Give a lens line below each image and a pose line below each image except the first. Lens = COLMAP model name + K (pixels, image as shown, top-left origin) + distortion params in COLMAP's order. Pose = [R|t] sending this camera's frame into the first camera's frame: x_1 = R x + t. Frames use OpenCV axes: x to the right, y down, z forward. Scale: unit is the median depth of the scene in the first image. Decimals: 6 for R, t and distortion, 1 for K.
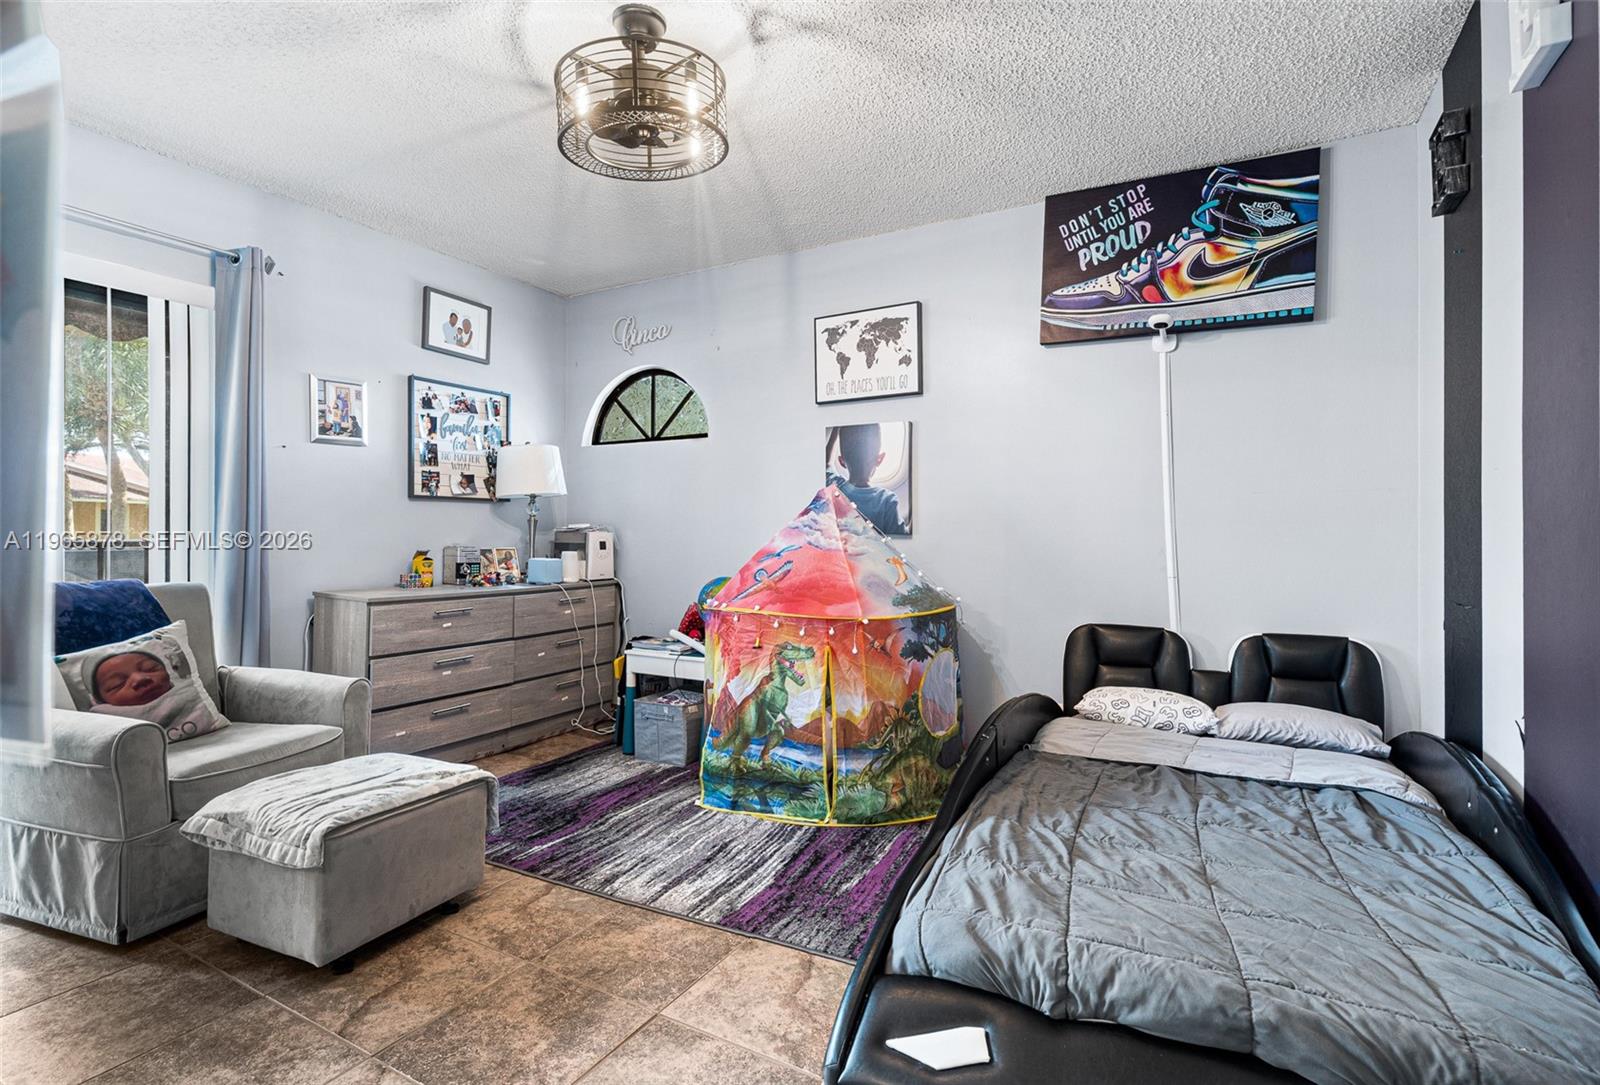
lens RADIAL K [[771.2, 0, 797.8], [0, 771.2, 537.3], [0, 0, 1]] dist [-0.001573, -0.000061]
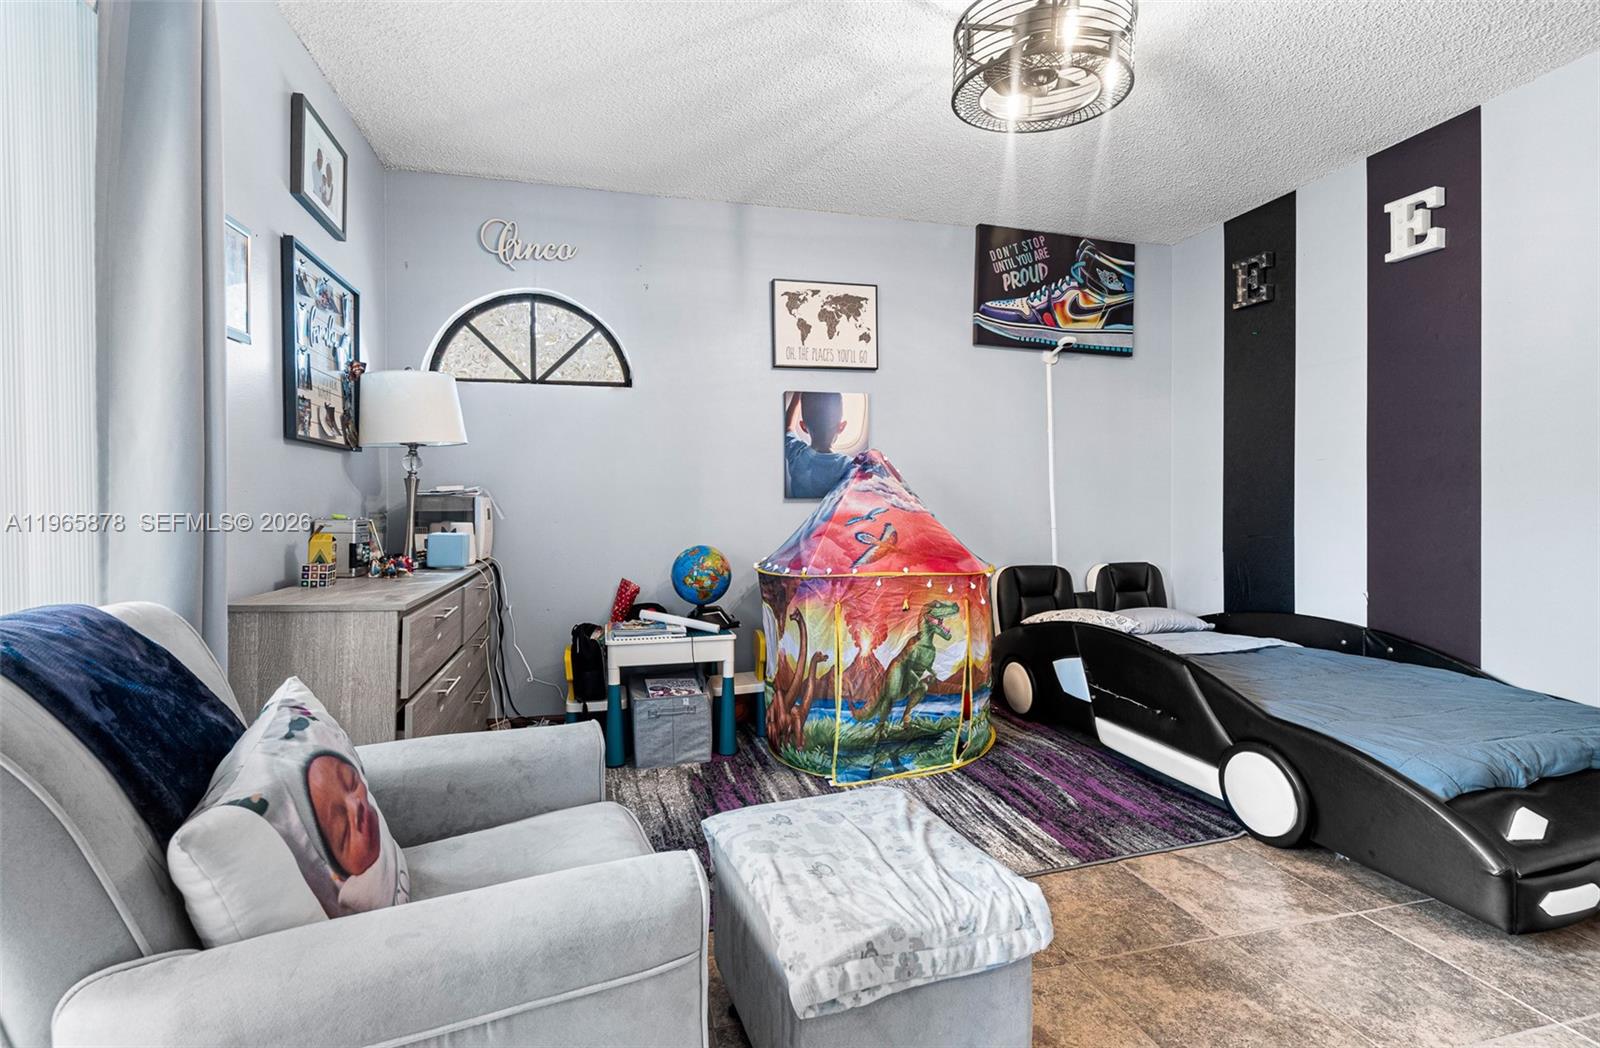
lens RADIAL K [[717.3, 0, 799.0], [0, 717.3, 513.9], [0, 0, 1]] dist [-0.001608, 0.001298]
pose [[0.724834, -0.017393, 0.688704, -0.742764], [0.007827, 0.999825, 0.017012, 0.001328], [-0.688879, -0.006940, 0.724843, 0.391760]]
